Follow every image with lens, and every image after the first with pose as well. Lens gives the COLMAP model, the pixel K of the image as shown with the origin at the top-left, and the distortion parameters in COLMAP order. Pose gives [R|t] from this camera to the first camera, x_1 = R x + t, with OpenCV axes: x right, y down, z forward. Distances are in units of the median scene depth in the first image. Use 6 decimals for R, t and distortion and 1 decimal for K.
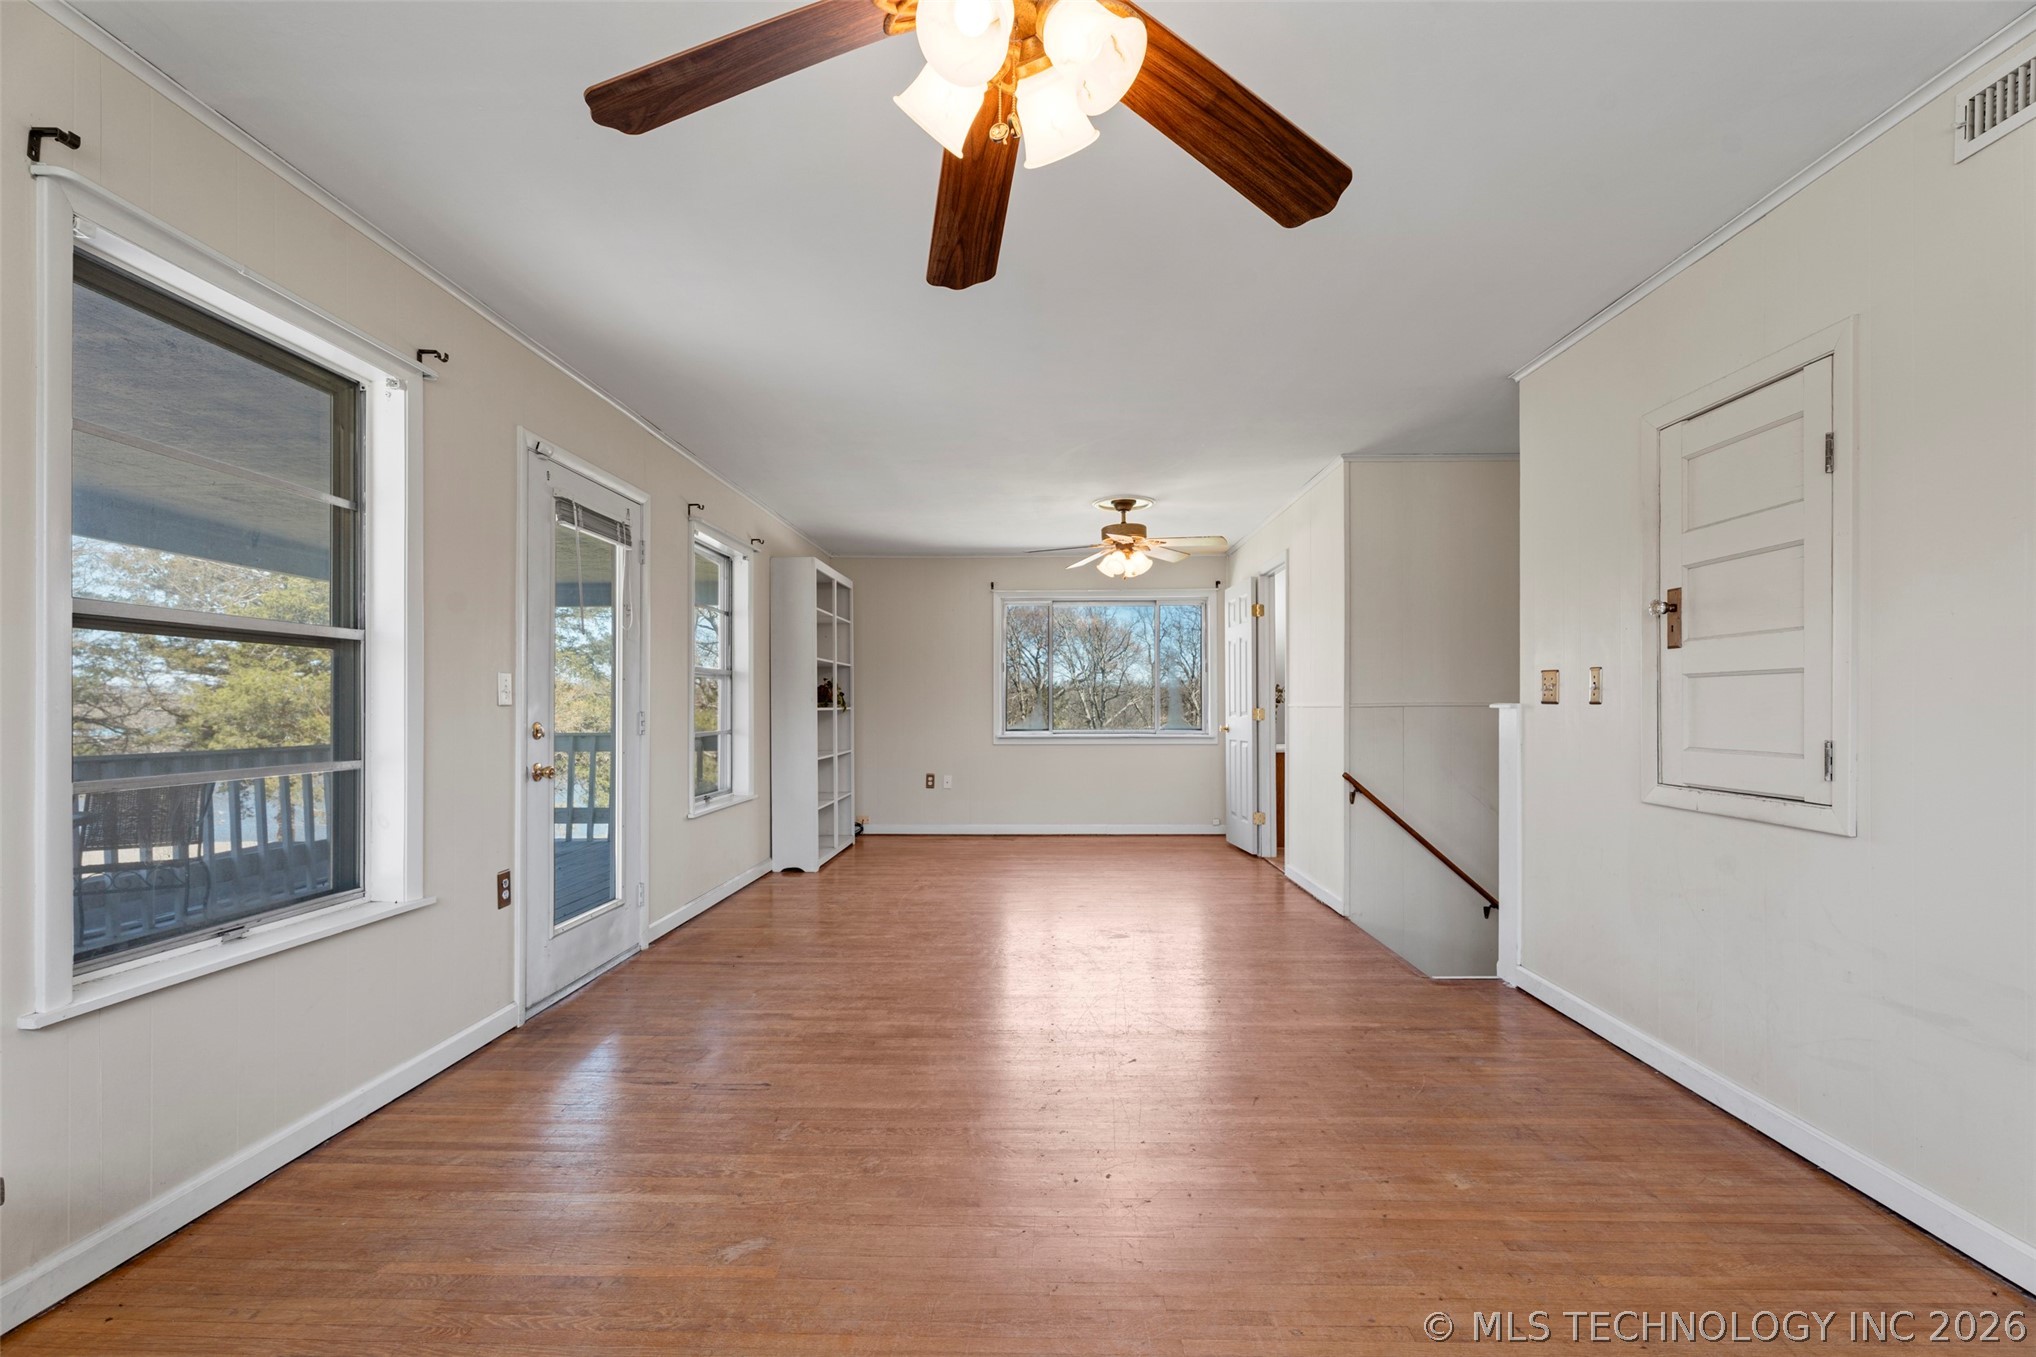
lens RADIAL K [[903.5, 0, 1018.9], [0, 903.5, 695.1], [0, 0, 1]] dist [-0.000011, 0.000664]
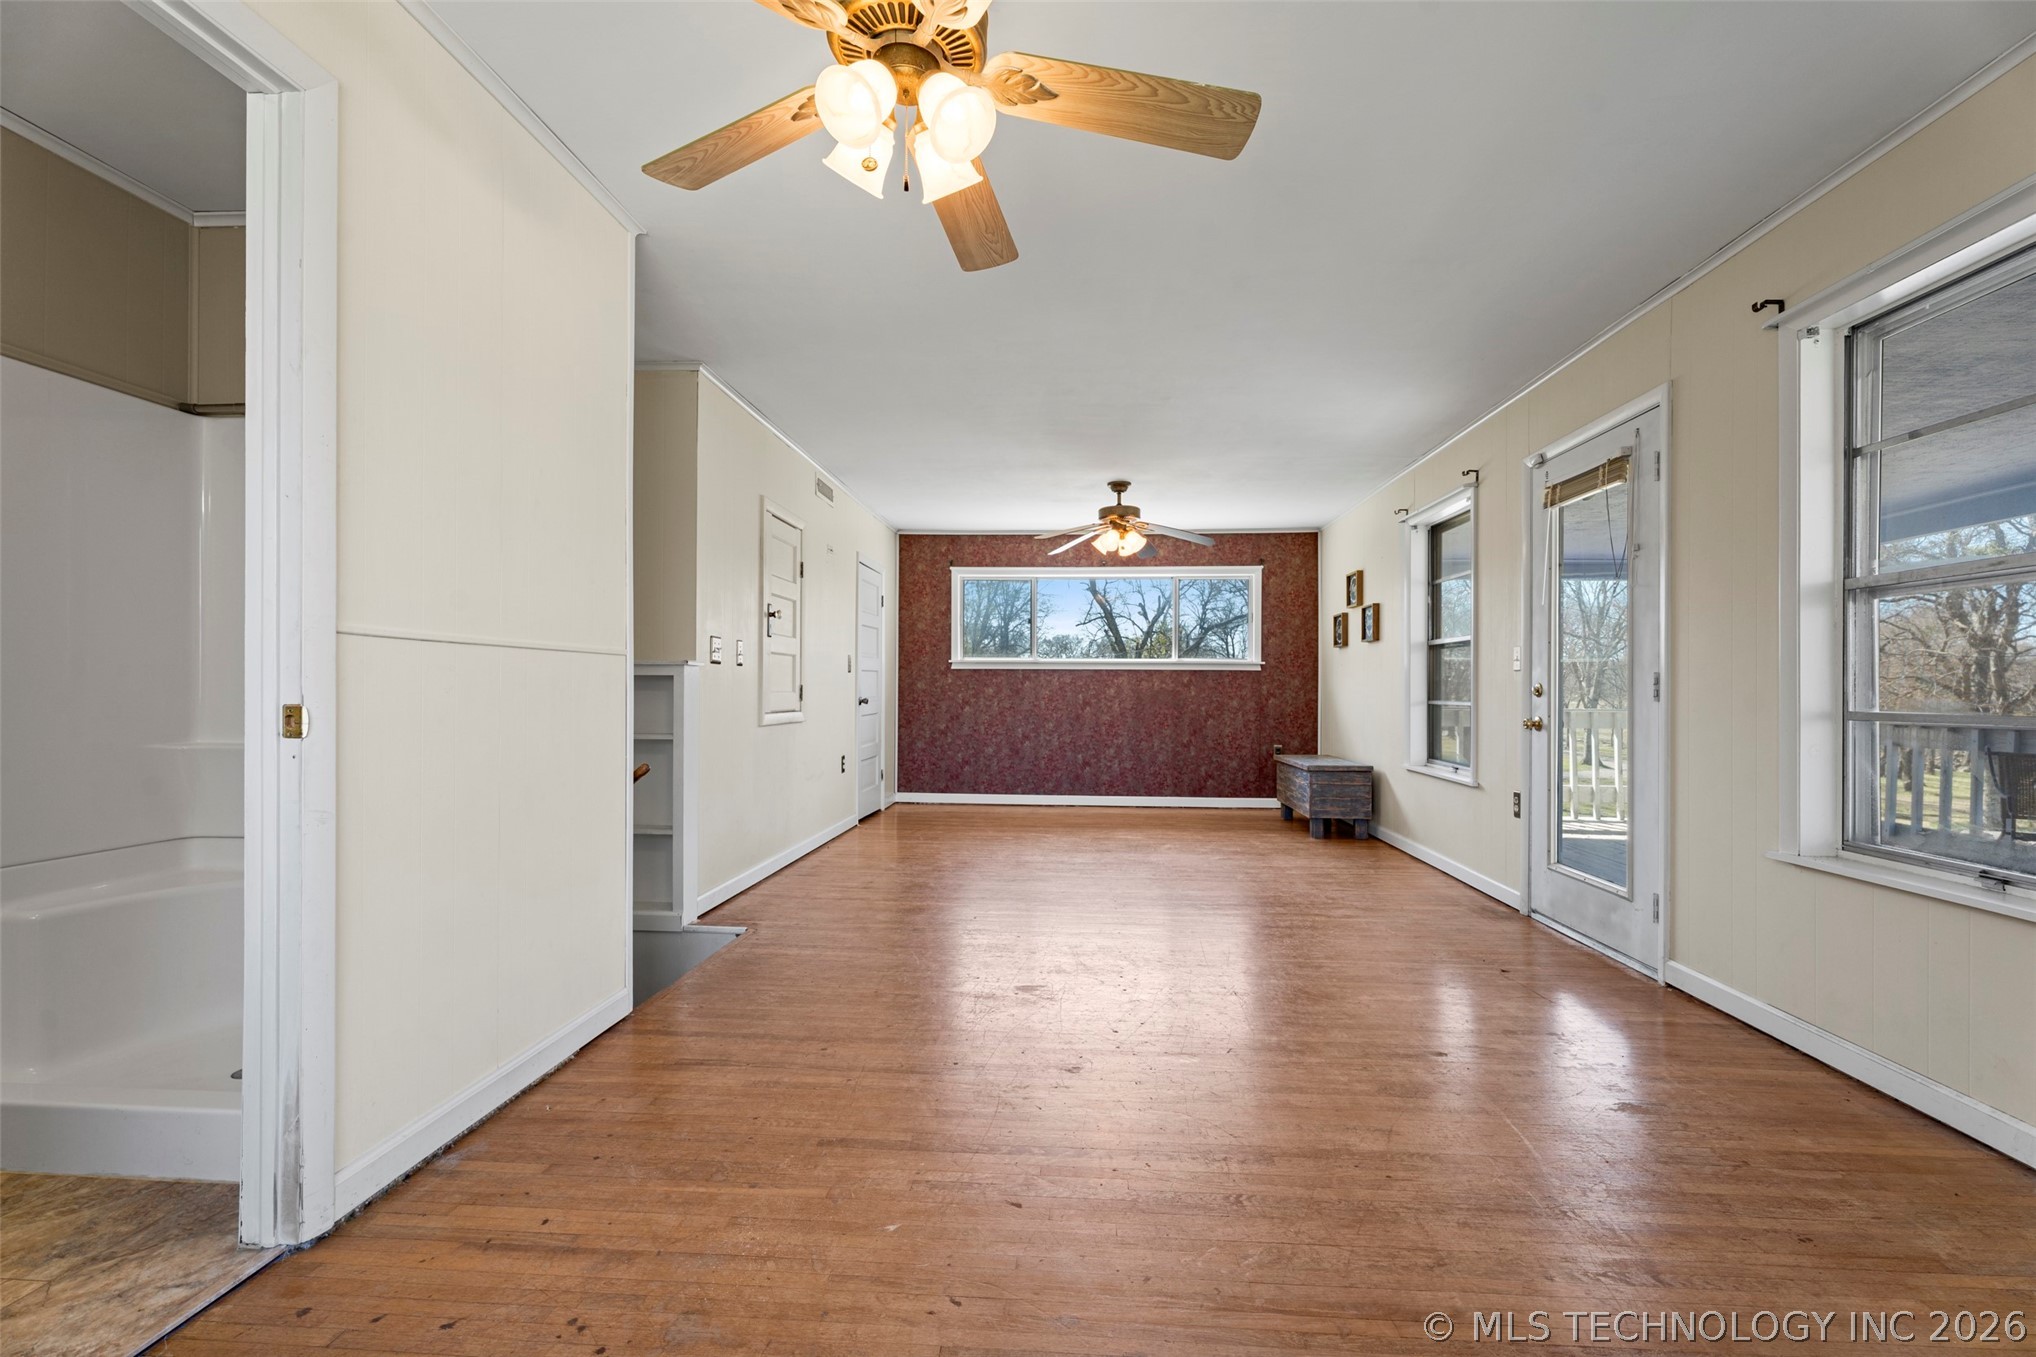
lens RADIAL K [[903.5, 0, 1026.5], [0, 903.5, 685.1], [0, 0, 1]] dist [-0.000011, 0.000664]
pose [[-0.999491, -0.008039, 0.030859, 0.107054], [-0.008503, 0.999853, -0.014906, 0.048938], [-0.030735, -0.015161, -0.999413, 1.931572]]
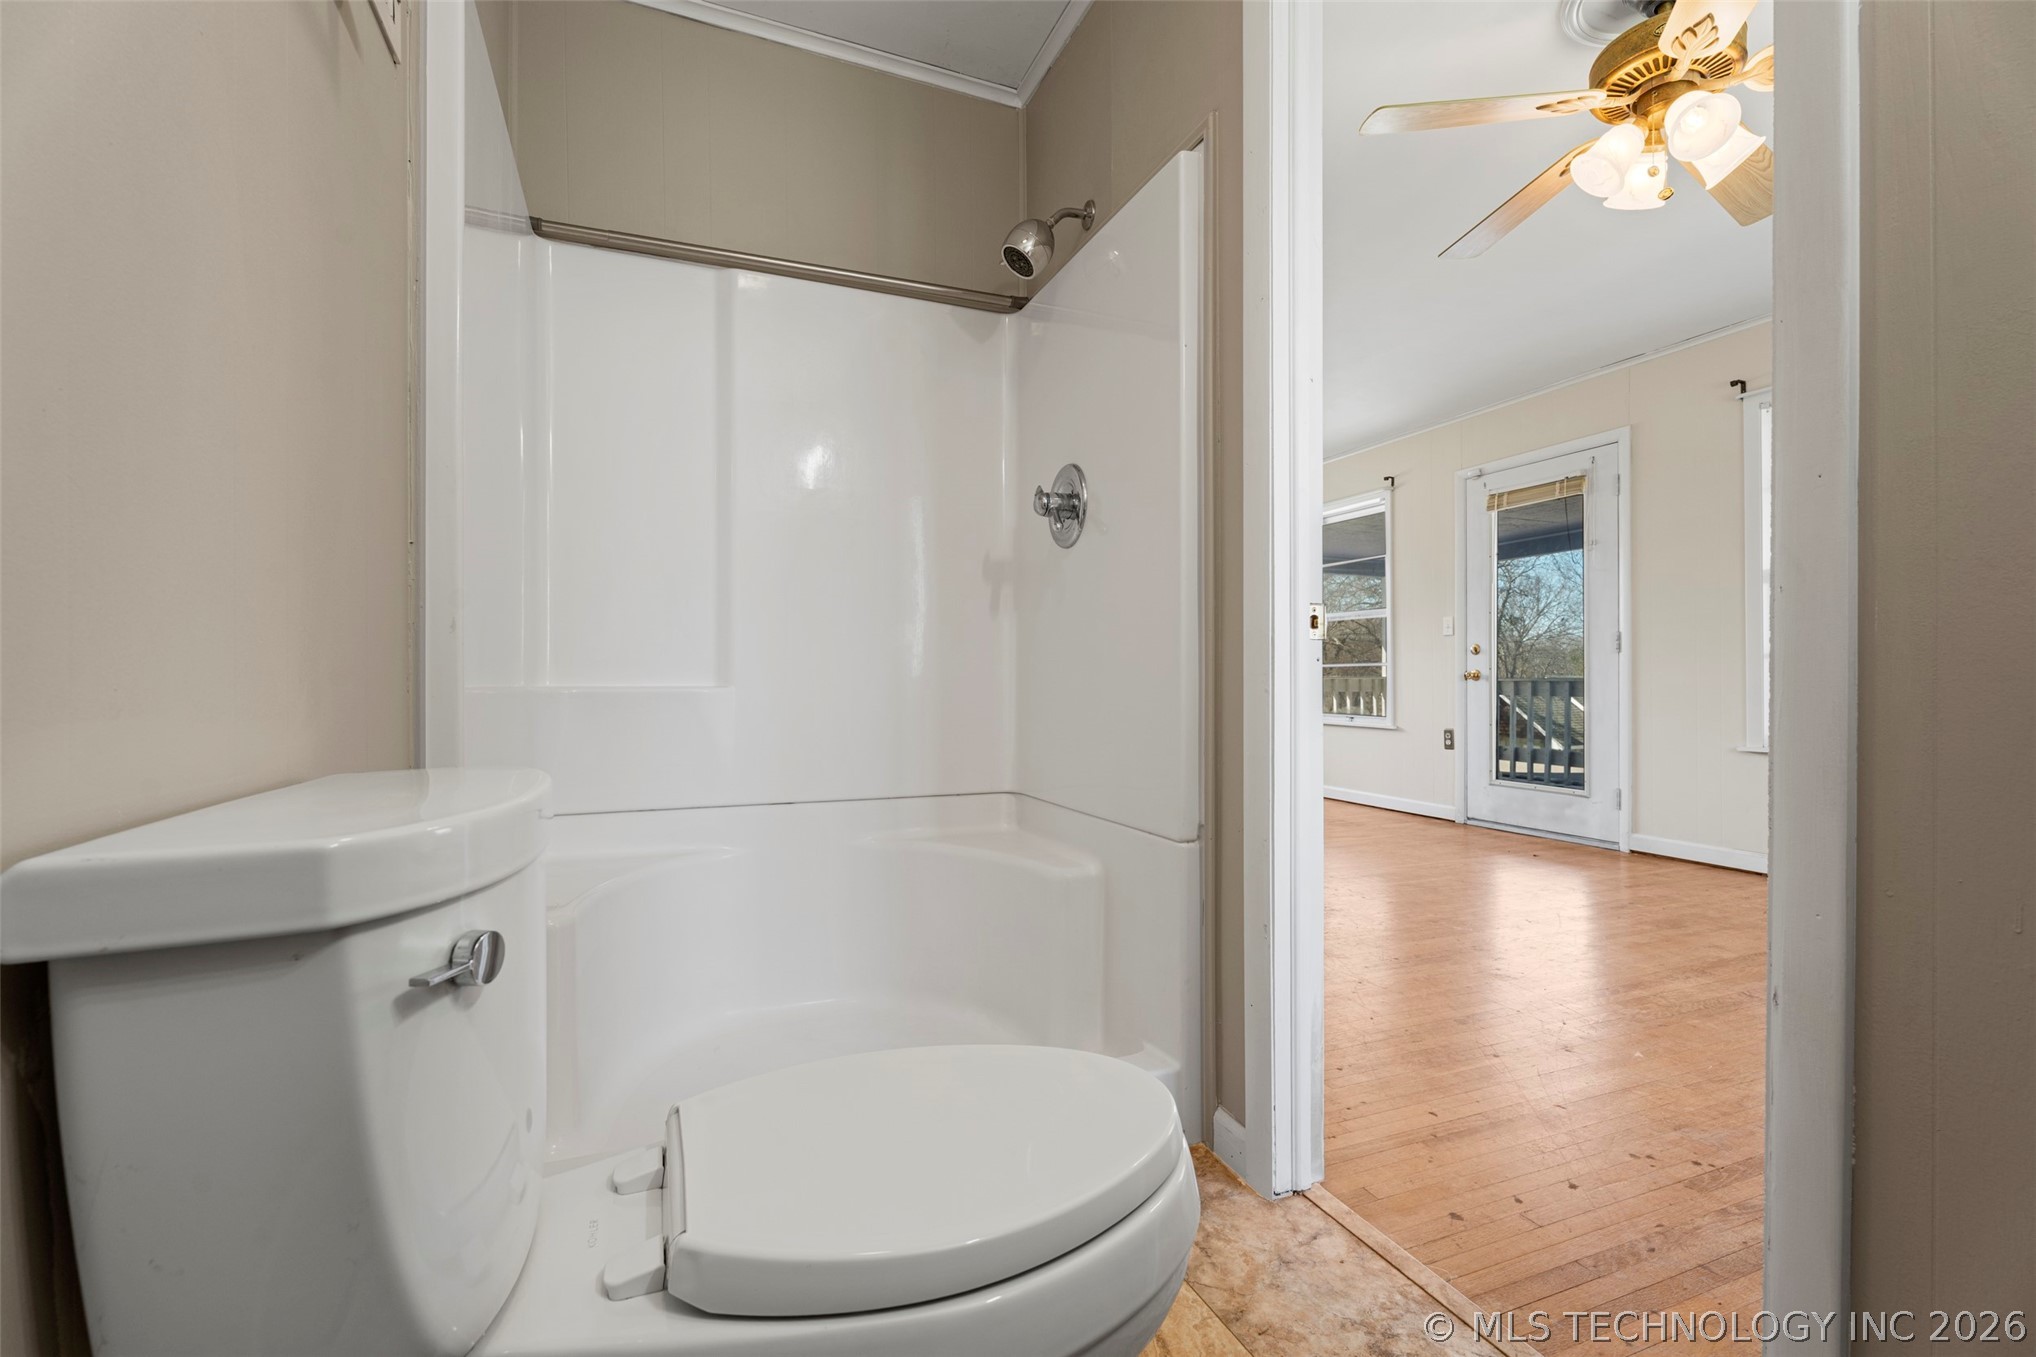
lens RADIAL K [[903.5, 0, 1026.0], [0, 903.5, 682.2], [0, 0, 1]] dist [-0.000011, 0.000664]
pose [[-0.908605, 0.002147, -0.417650, 0.741669], [0.005200, 0.999967, -0.006173, 0.088788], [0.417623, -0.007780, -0.908587, 1.824546]]
